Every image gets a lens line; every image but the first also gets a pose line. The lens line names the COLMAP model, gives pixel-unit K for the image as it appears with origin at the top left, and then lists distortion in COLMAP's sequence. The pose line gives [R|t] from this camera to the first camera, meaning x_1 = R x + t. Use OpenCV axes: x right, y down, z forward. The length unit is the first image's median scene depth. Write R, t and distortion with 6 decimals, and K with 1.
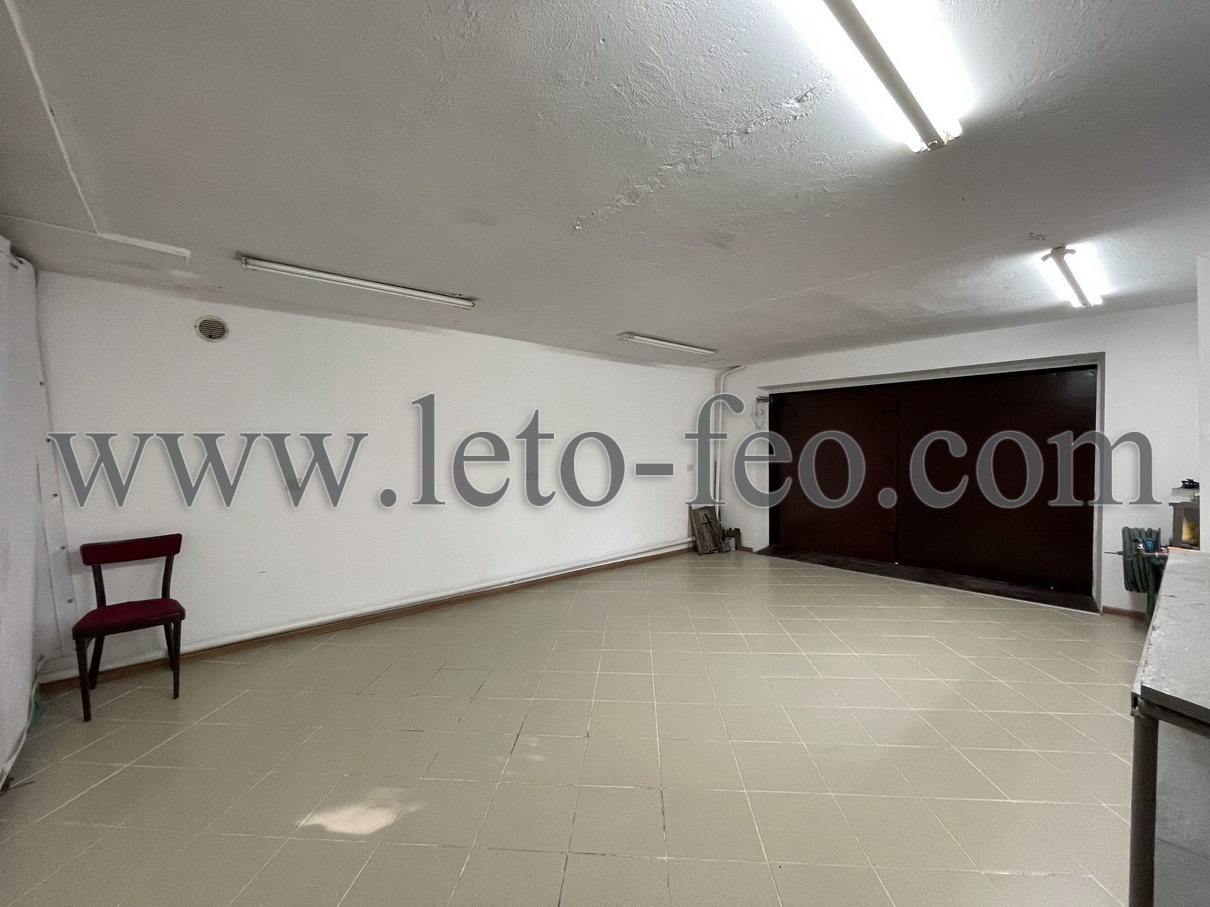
lens RADIAL K [[489.2, 0, 606.6], [0, 489.2, 447.6], [0, 0, 1]] dist [-0.001266, -0.000493]
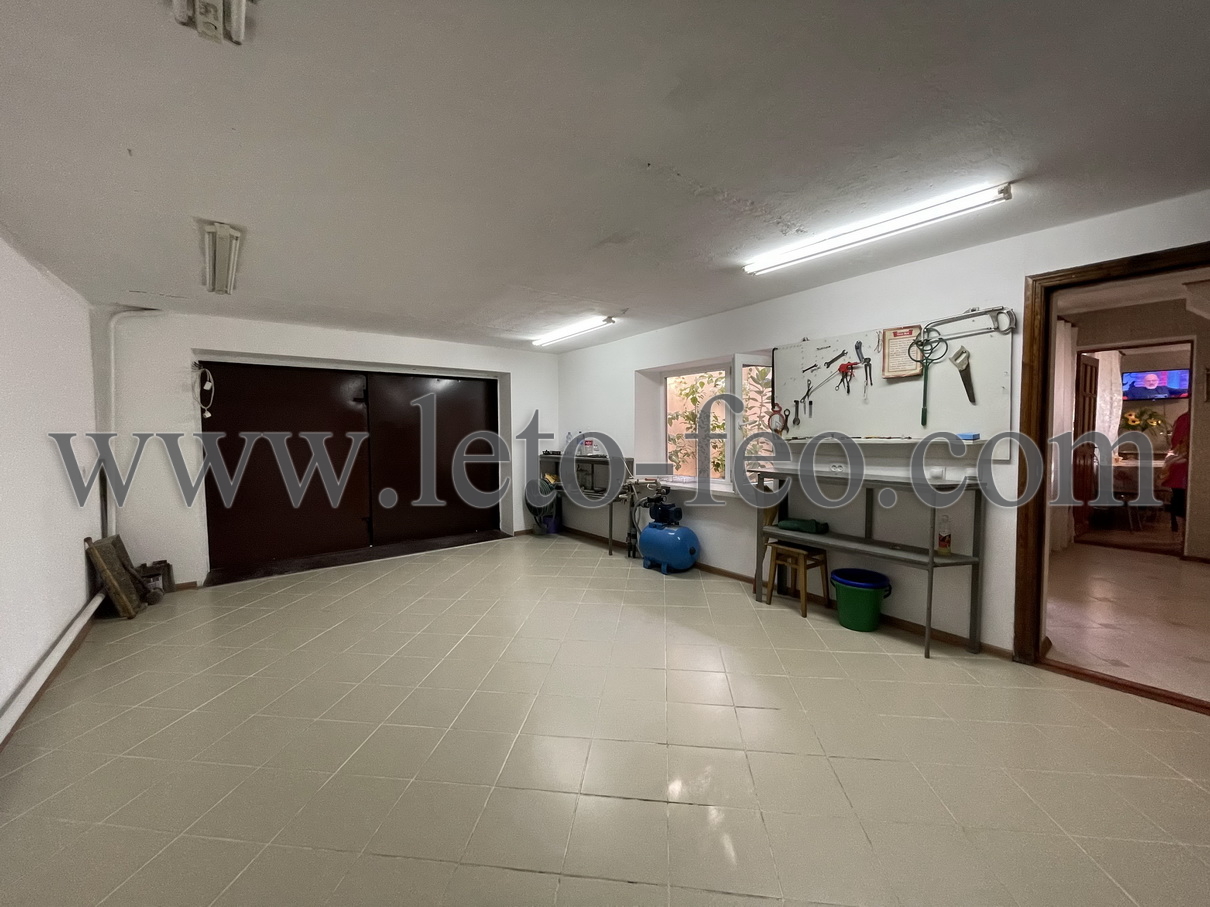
lens RADIAL K [[489.2, 0, 606.3], [0, 489.2, 453.9], [0, 0, 1]] dist [-0.001266, -0.000493]
pose [[0.045909, -0.045110, 0.997927, -0.355548], [0.005298, 0.998977, 0.044914, -0.002980], [-0.998932, 0.003225, 0.046102, 0.386168]]
